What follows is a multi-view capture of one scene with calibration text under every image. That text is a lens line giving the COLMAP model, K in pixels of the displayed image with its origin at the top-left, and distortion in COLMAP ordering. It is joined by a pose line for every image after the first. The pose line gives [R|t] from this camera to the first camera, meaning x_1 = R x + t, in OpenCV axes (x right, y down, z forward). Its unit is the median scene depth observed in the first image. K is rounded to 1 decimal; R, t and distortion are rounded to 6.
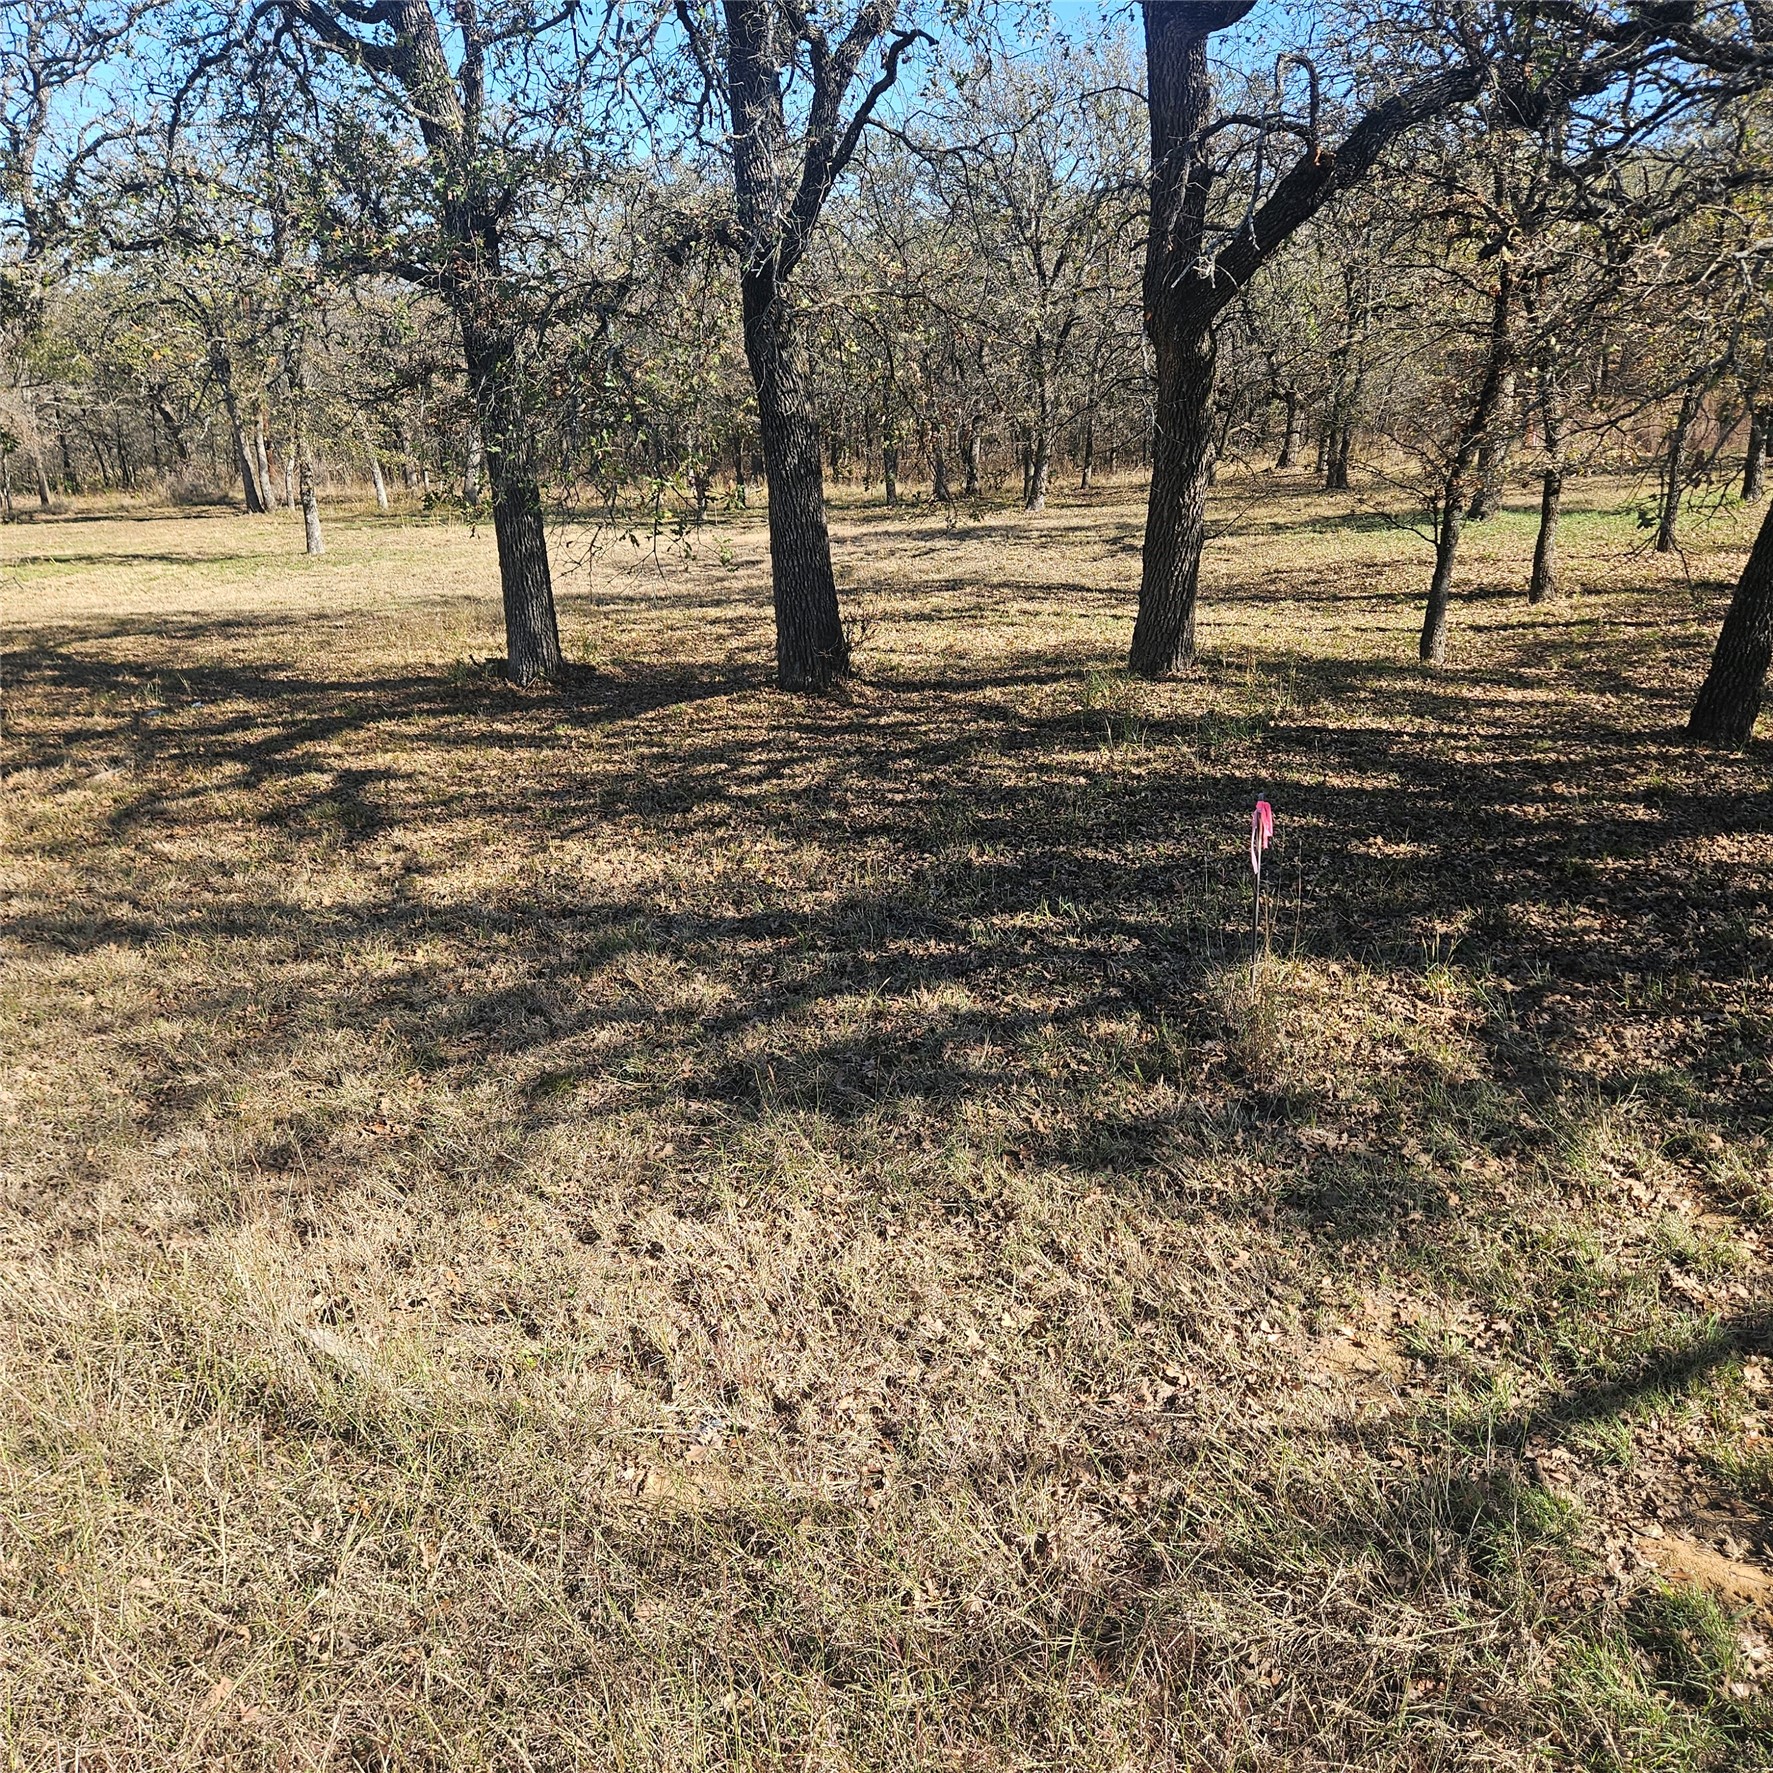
lens RADIAL K [[1577.0, 0, 912.3], [0, 1577.0, 871.7], [0, 0, 1]] dist [0.096889, -0.091412]
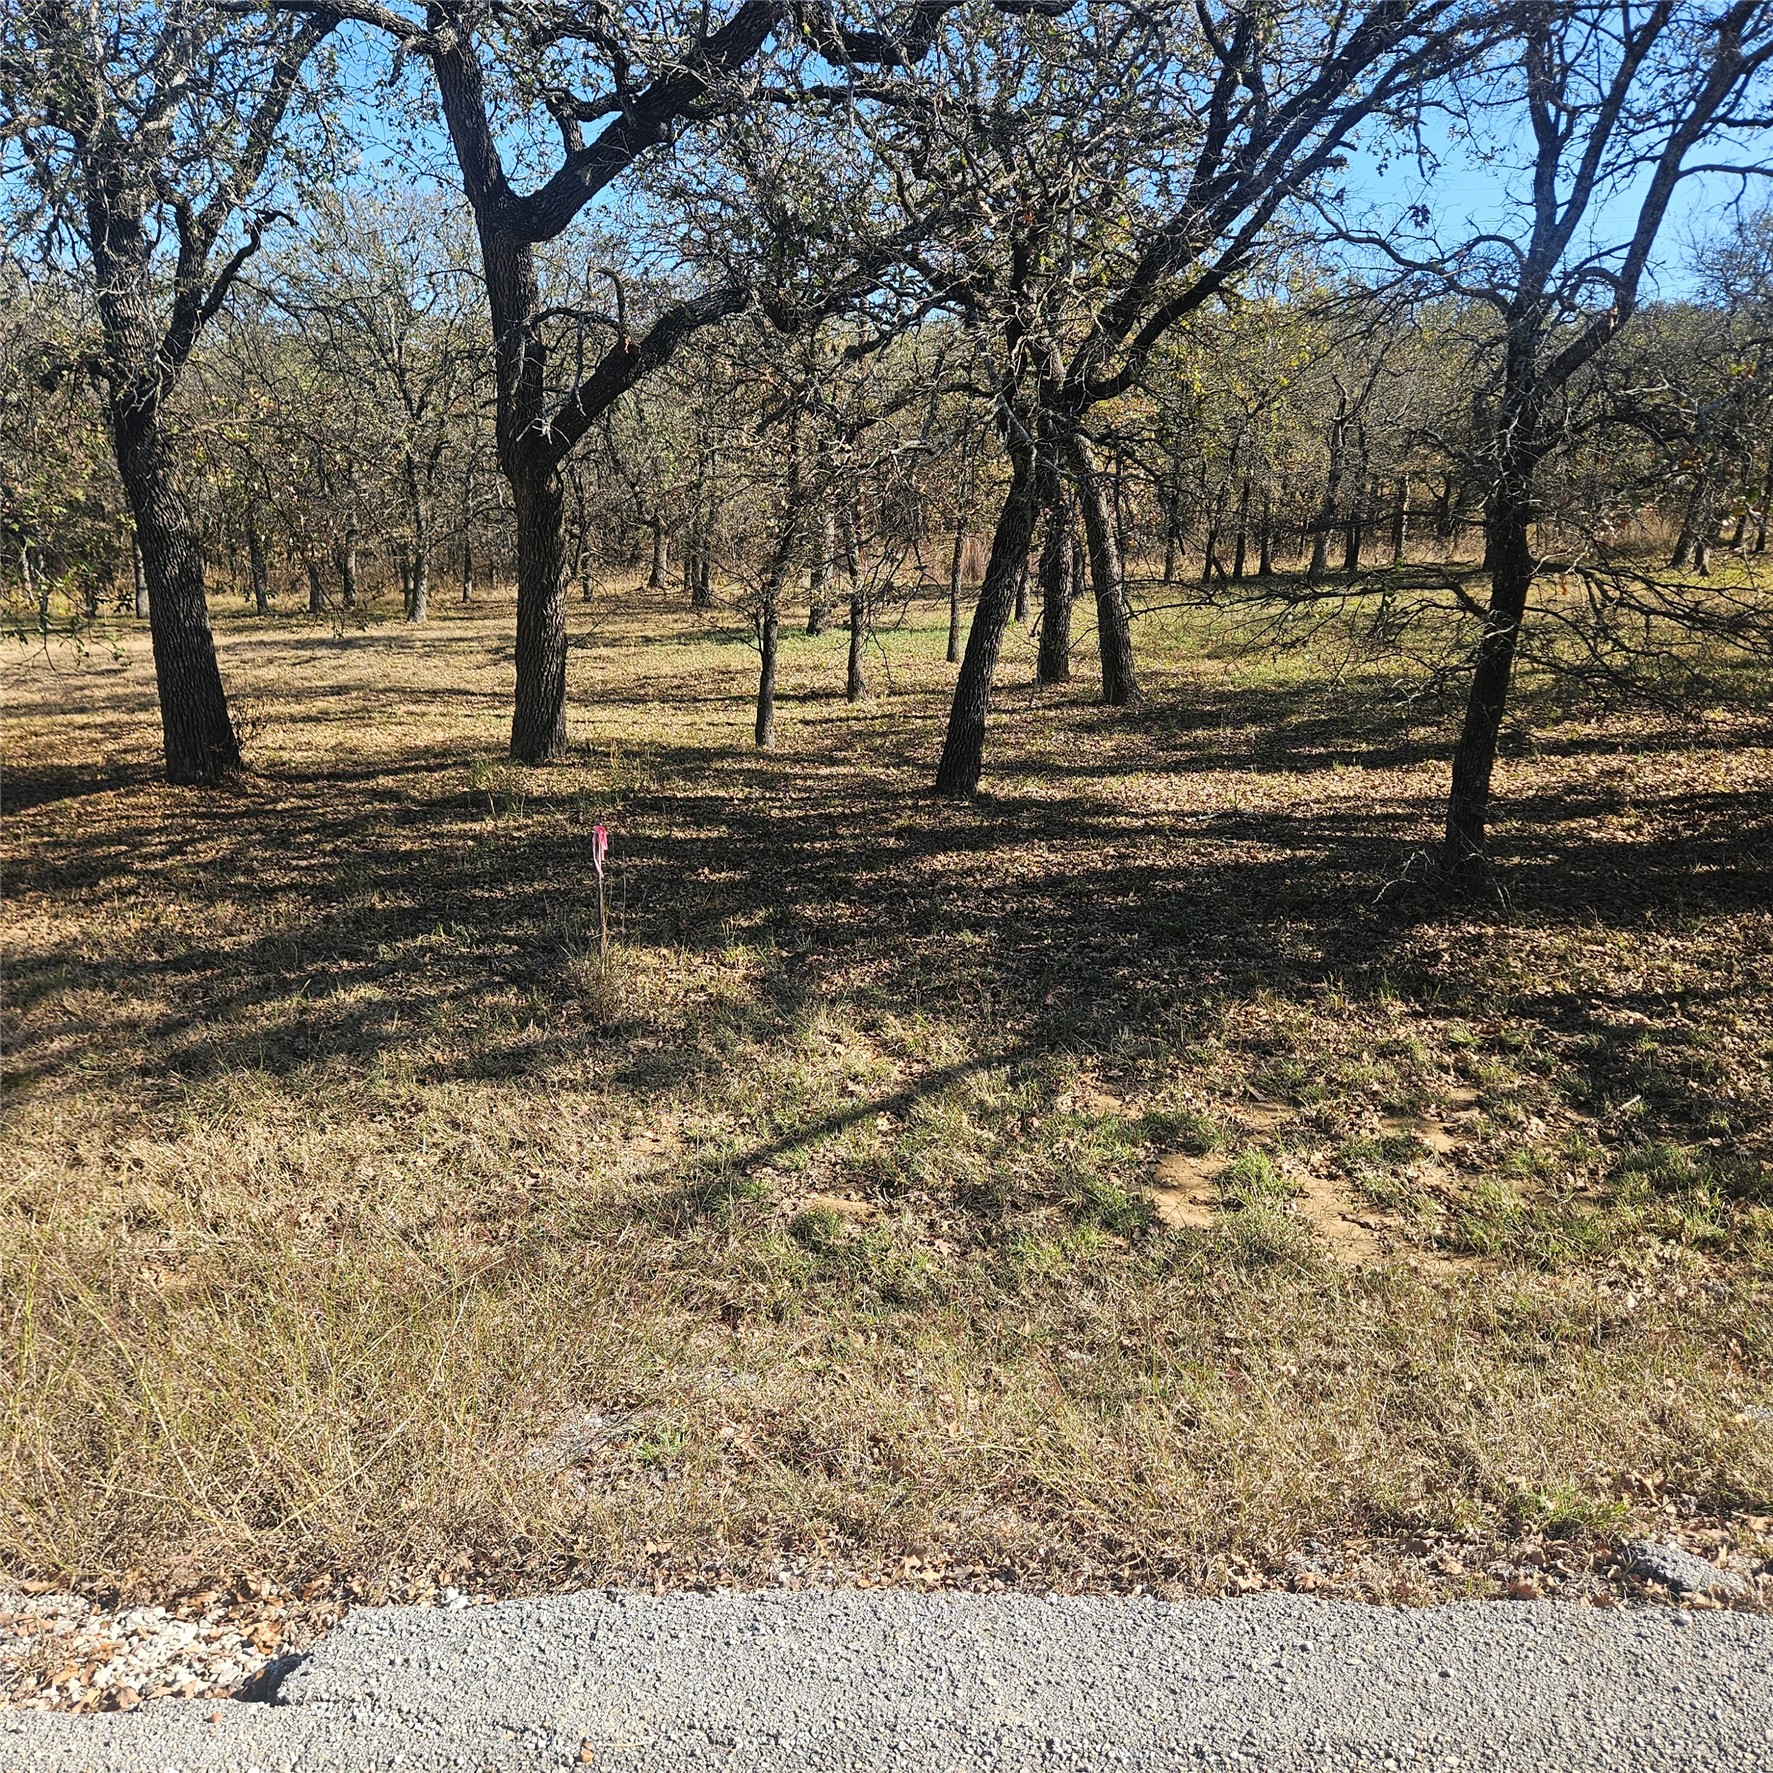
lens RADIAL K [[1577.0, 0, 873.1], [0, 1577.0, 870.0], [0, 0, 1]] dist [0.096889, -0.091412]
pose [[0.939137, -0.049137, 0.340012, -0.013233], [0.073261, 0.995597, -0.058475, 0.052816], [-0.335641, 0.079826, 0.938601, -0.207556]]
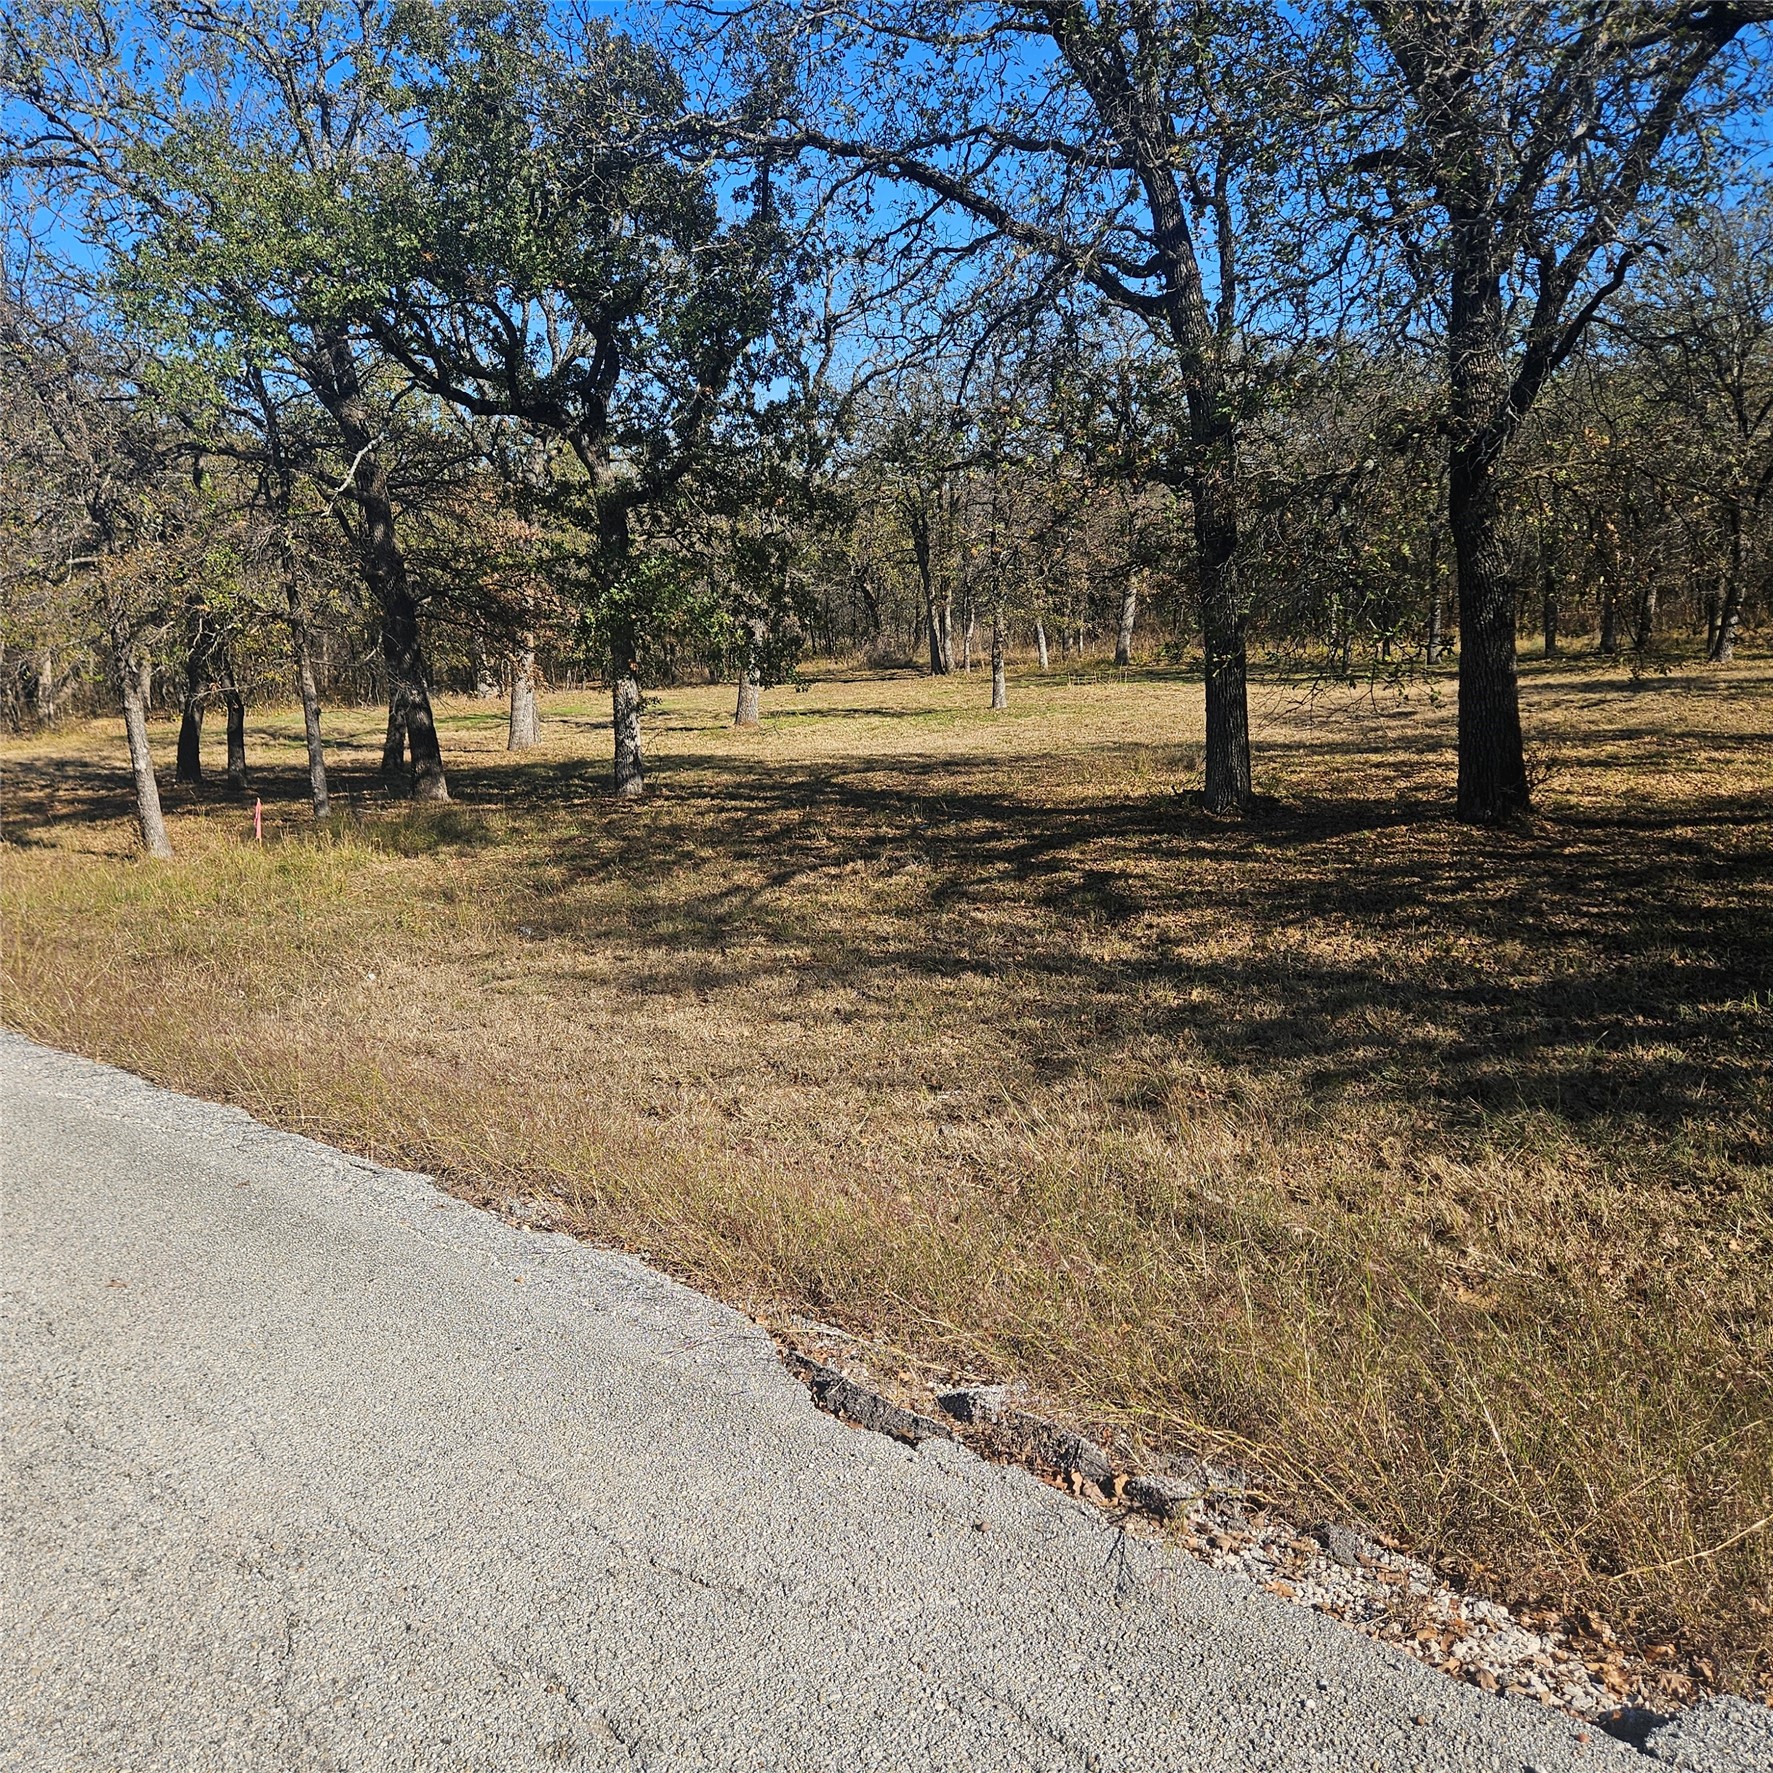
lens RADIAL K [[1577.0, 0, 879.3], [0, 1577.0, 890.4], [0, 0, 1]] dist [0.096889, -0.091412]
pose [[0.922223, 0.051075, -0.383270, -0.039137], [-0.083620, 0.994125, -0.068729, 0.055664], [0.377508, 0.095432, 0.921076, -0.215125]]
